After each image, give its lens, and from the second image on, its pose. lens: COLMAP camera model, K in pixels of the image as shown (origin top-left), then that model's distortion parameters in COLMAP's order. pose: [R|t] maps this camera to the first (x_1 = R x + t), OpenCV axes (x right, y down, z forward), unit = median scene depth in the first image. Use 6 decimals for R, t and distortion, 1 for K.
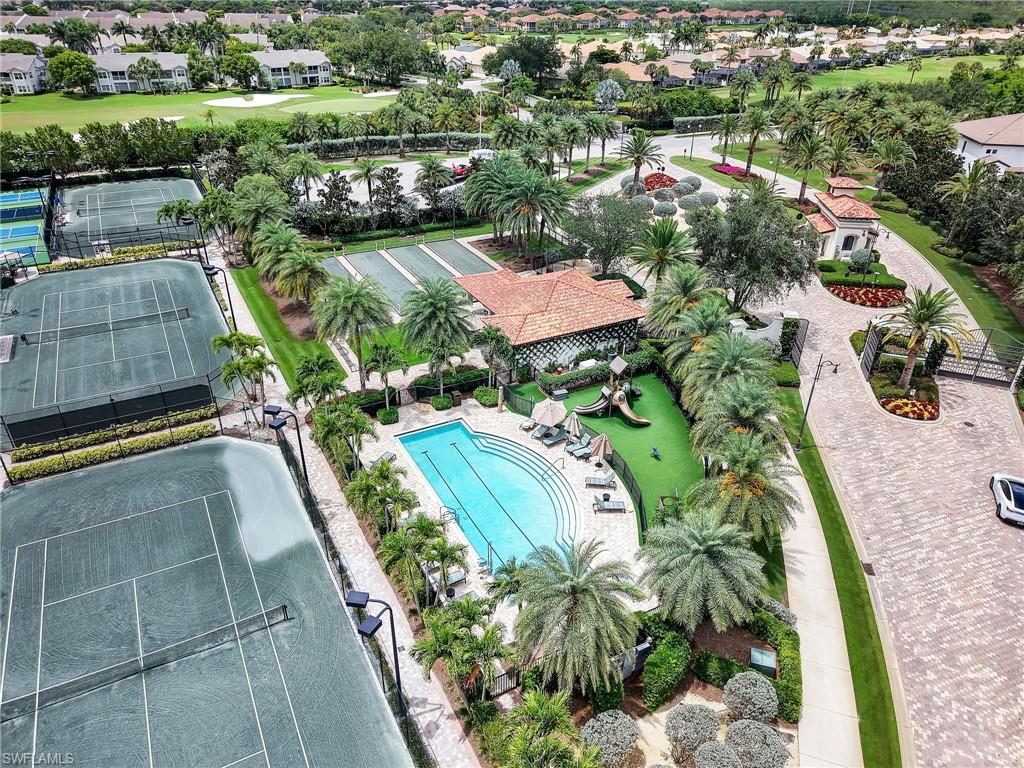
lens RADIAL K [[696.0, 0, 512.0], [0, 696.0, 384.0], [0, 0, 1]] dist [0.007634, -0.003513]
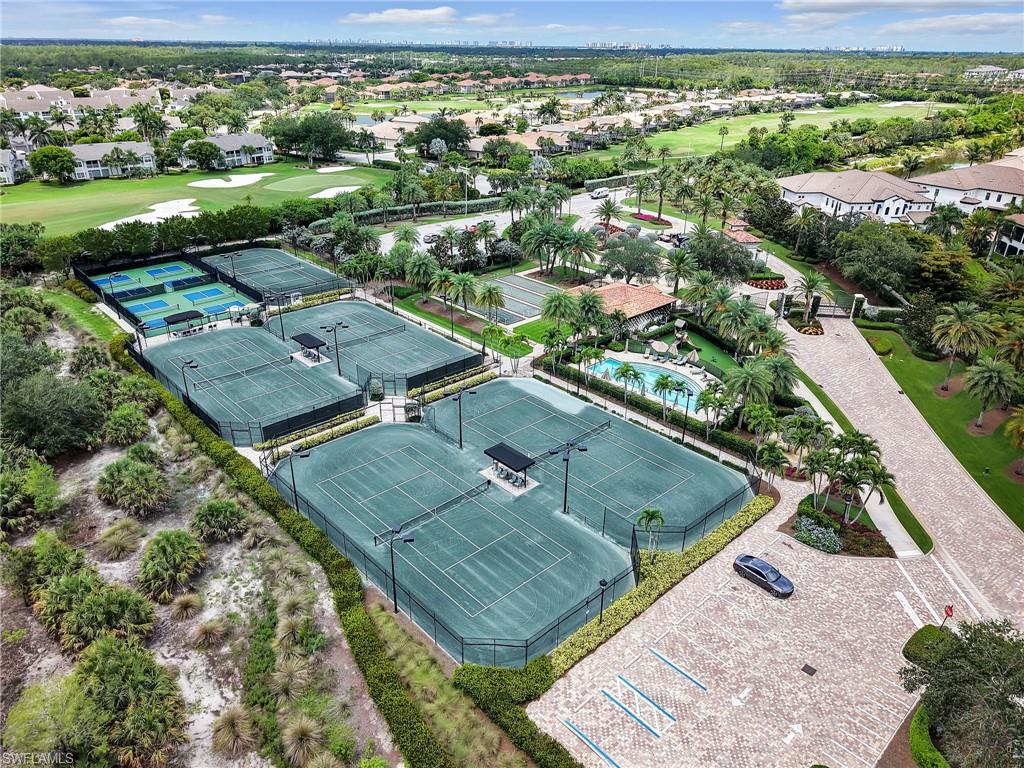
lens RADIAL K [[696.0, 0, 512.0], [0, 696.0, 384.0], [0, 0, 1]] dist [0.007634, -0.003513]
pose [[0.966912, -0.114128, 0.228158, -0.480233], [0.127882, 0.990704, -0.046388, 0.107939], [-0.220743, 0.074030, 0.972518, -0.494505]]
